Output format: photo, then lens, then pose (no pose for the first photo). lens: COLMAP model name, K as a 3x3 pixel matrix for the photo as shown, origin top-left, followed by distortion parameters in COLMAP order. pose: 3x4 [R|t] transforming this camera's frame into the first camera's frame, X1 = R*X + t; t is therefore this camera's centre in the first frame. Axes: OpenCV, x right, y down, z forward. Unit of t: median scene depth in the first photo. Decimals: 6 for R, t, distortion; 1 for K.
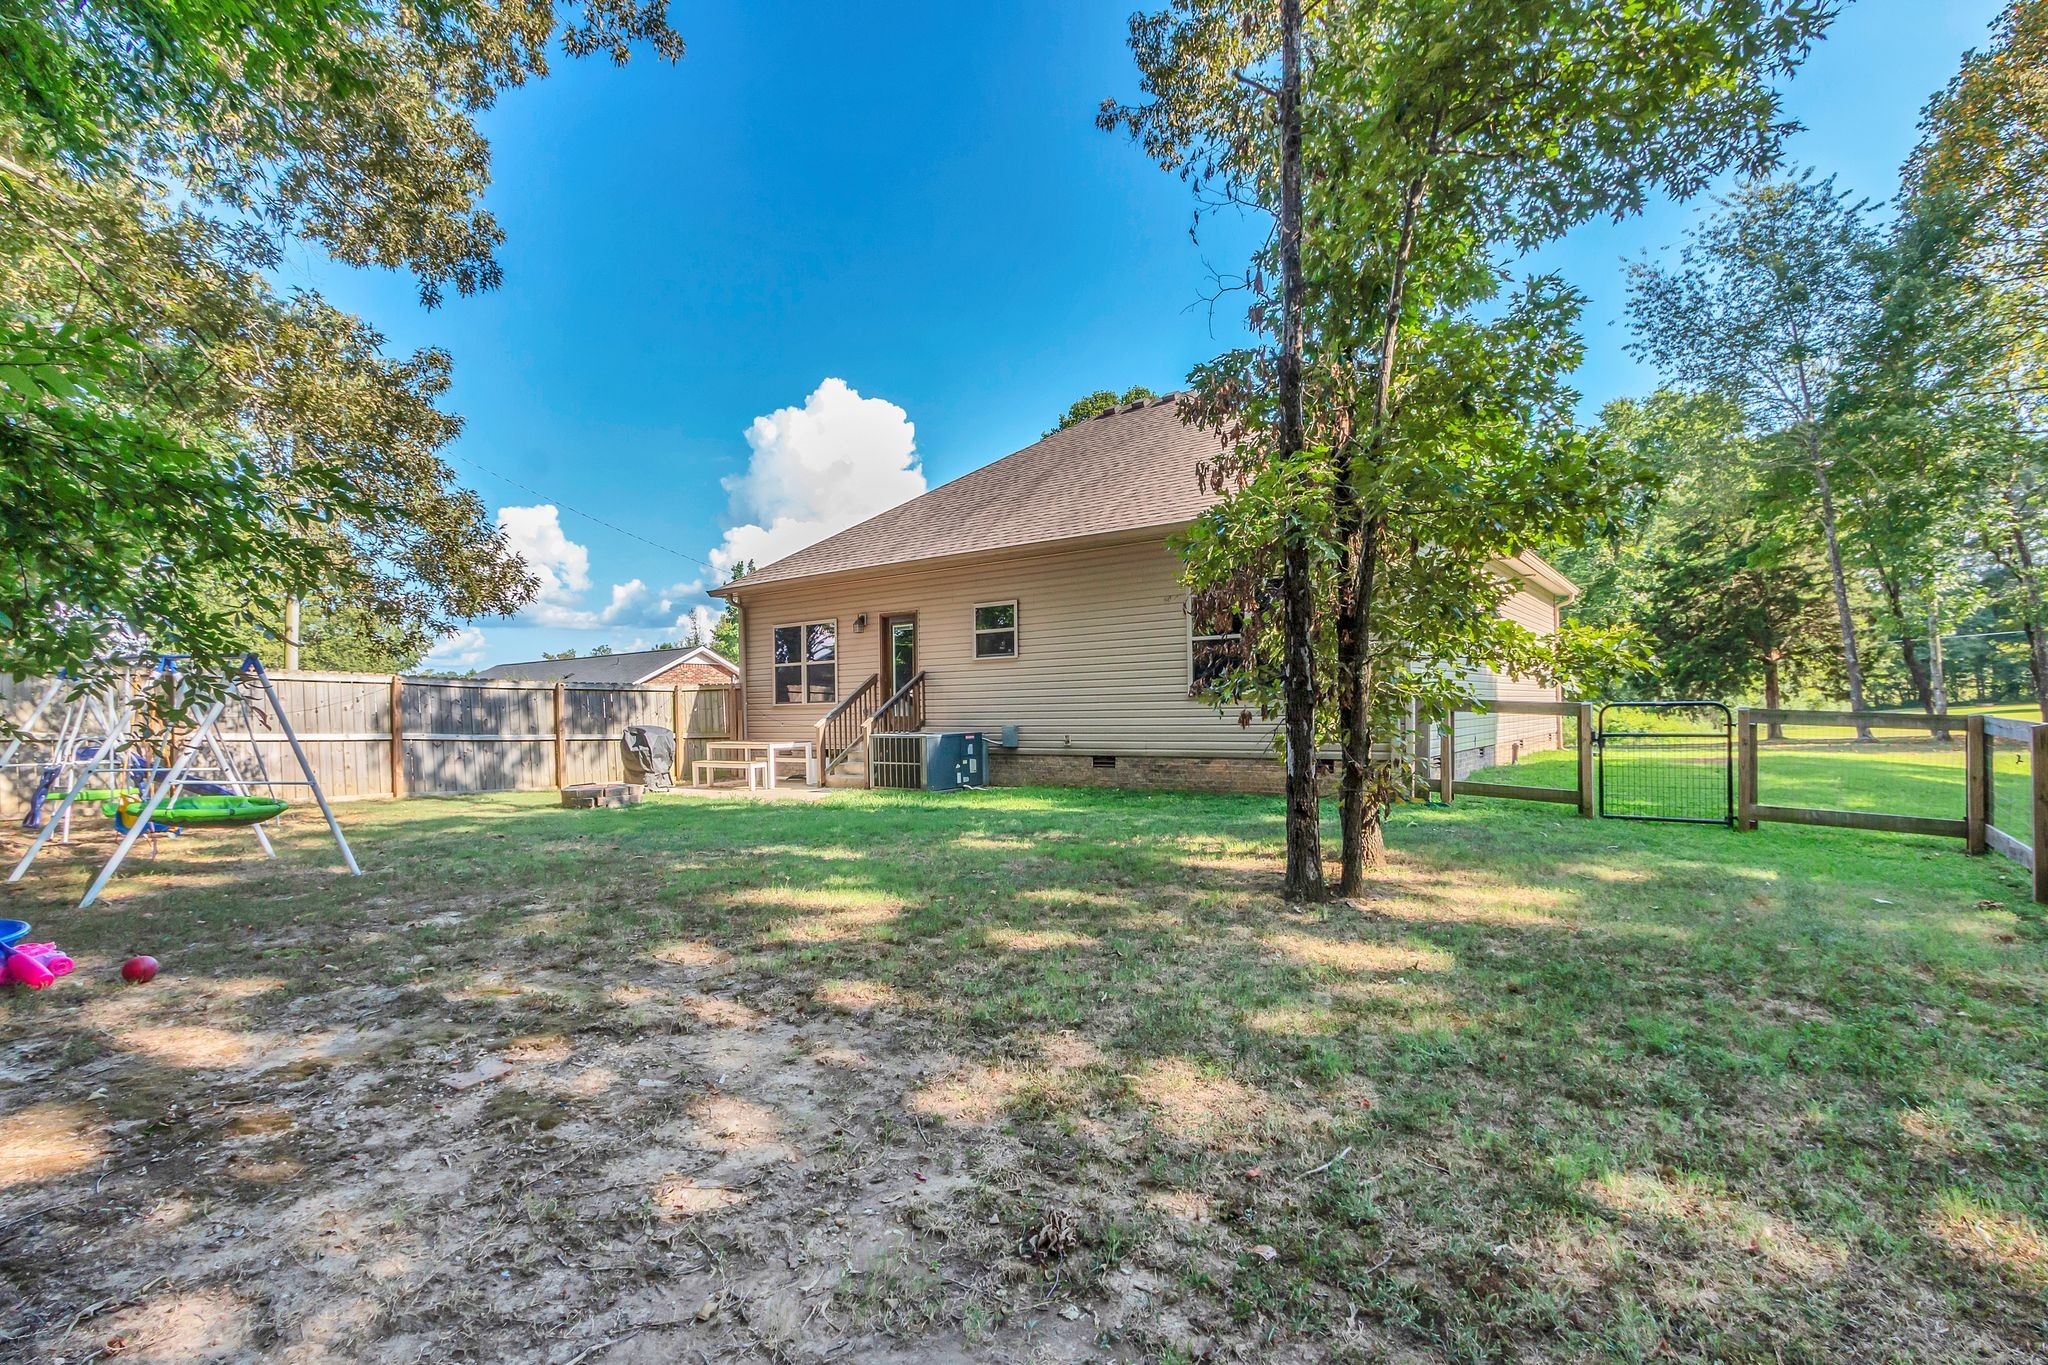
lens RADIAL K [[934.2, 0, 1024.0], [0, 934.2, 682.5], [0, 0, 1]] dist [0.003120, -0.000463]
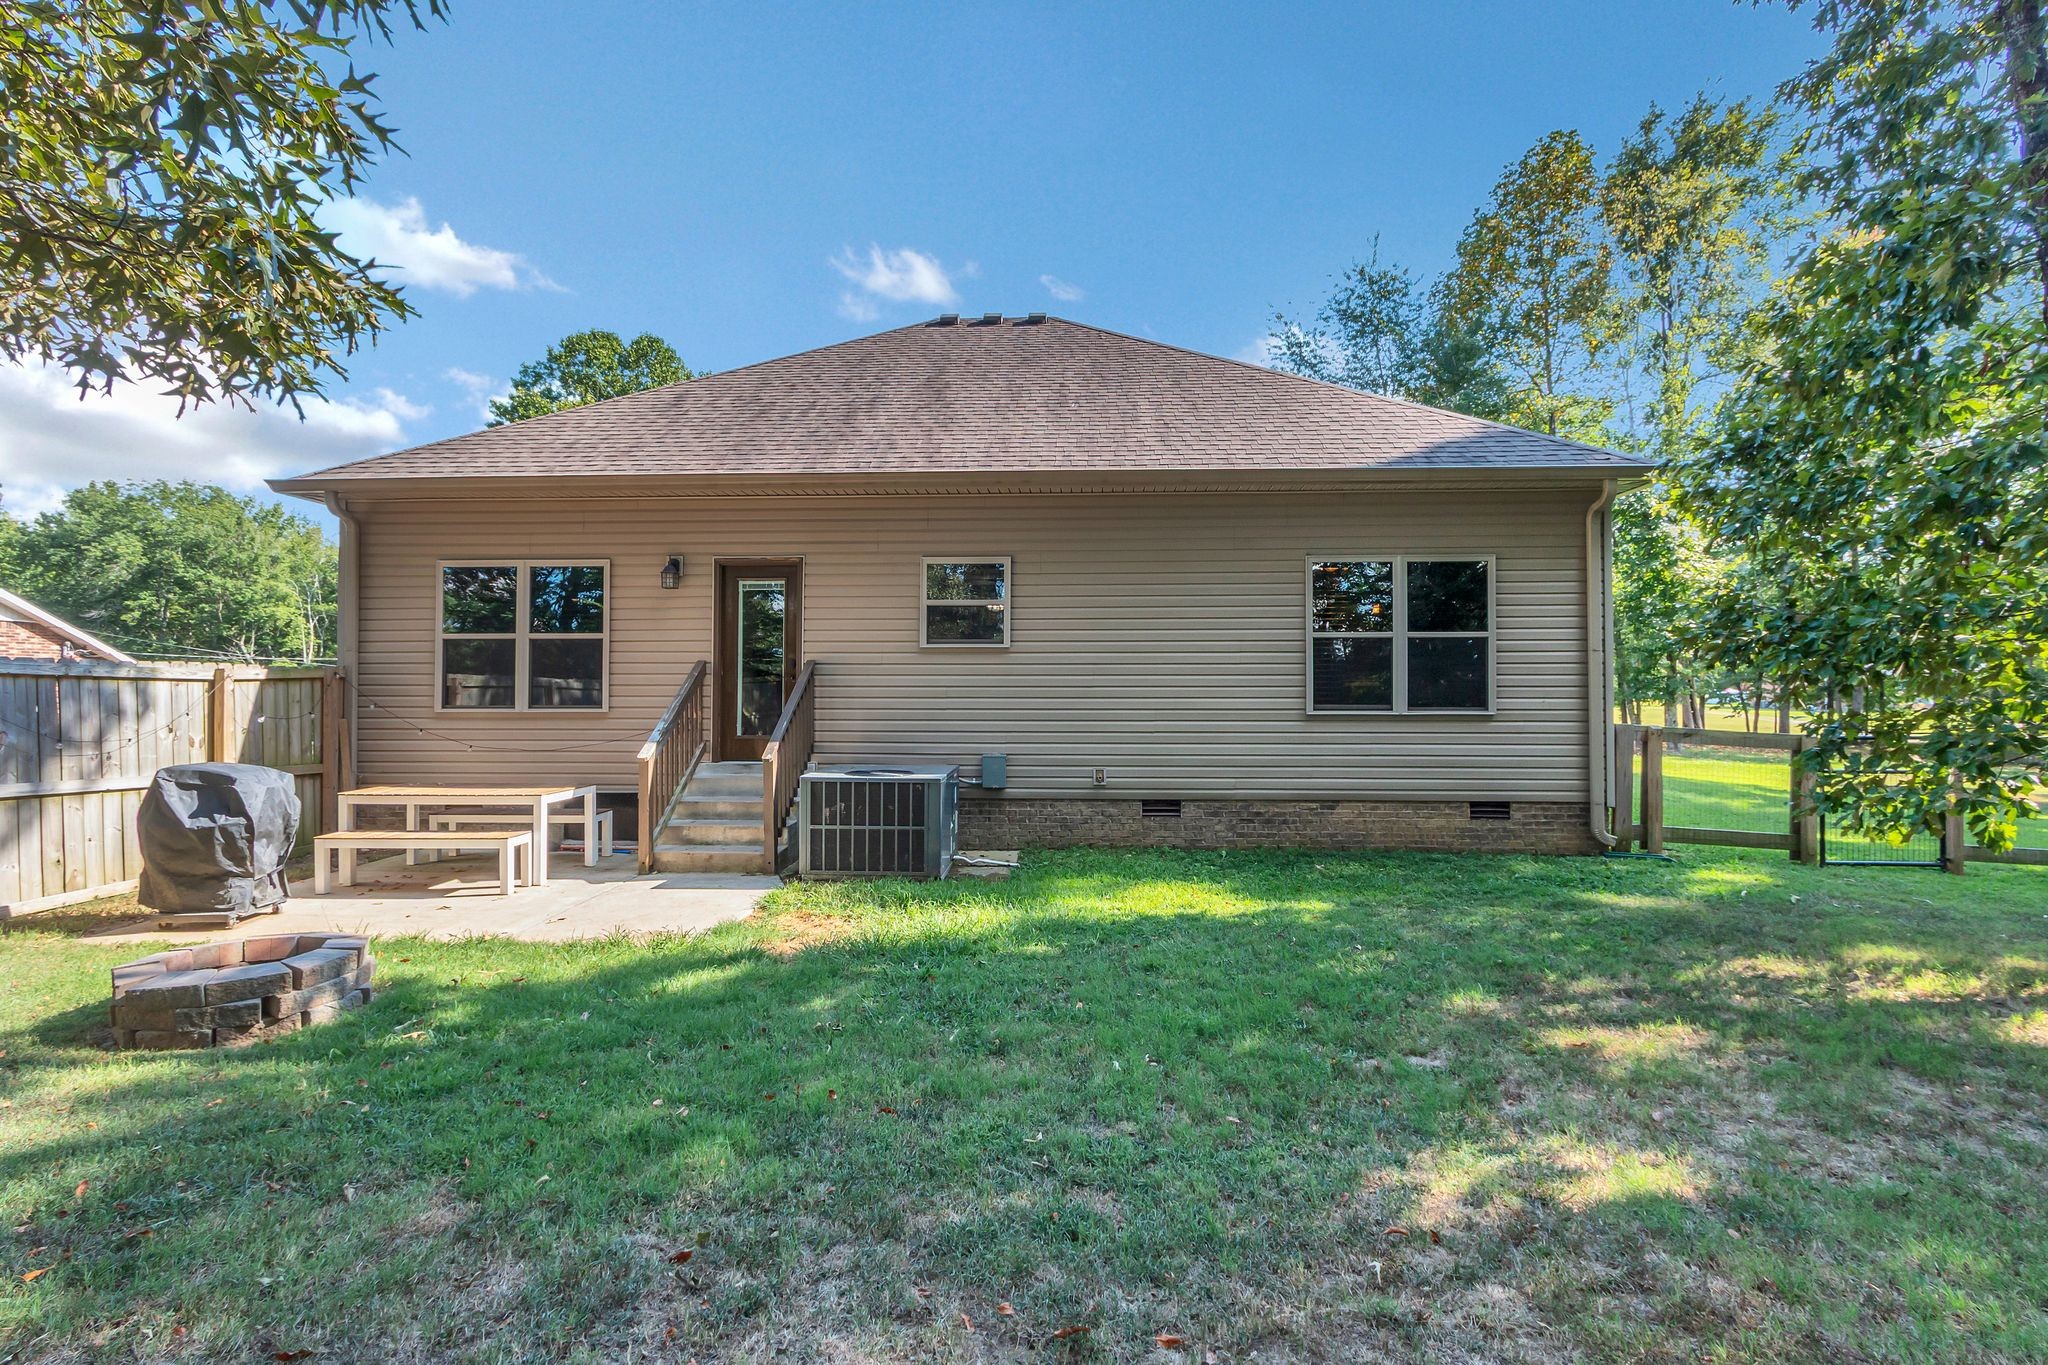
lens RADIAL K [[934.2, 0, 1024.0], [0, 934.2, 682.5], [0, 0, 1]] dist [0.003120, -0.000463]
pose [[0.809773, 0.032623, 0.585835, -0.360115], [-0.034290, 0.999378, -0.008255, 0.001338], [-0.585740, -0.013404, 0.810388, 0.451563]]
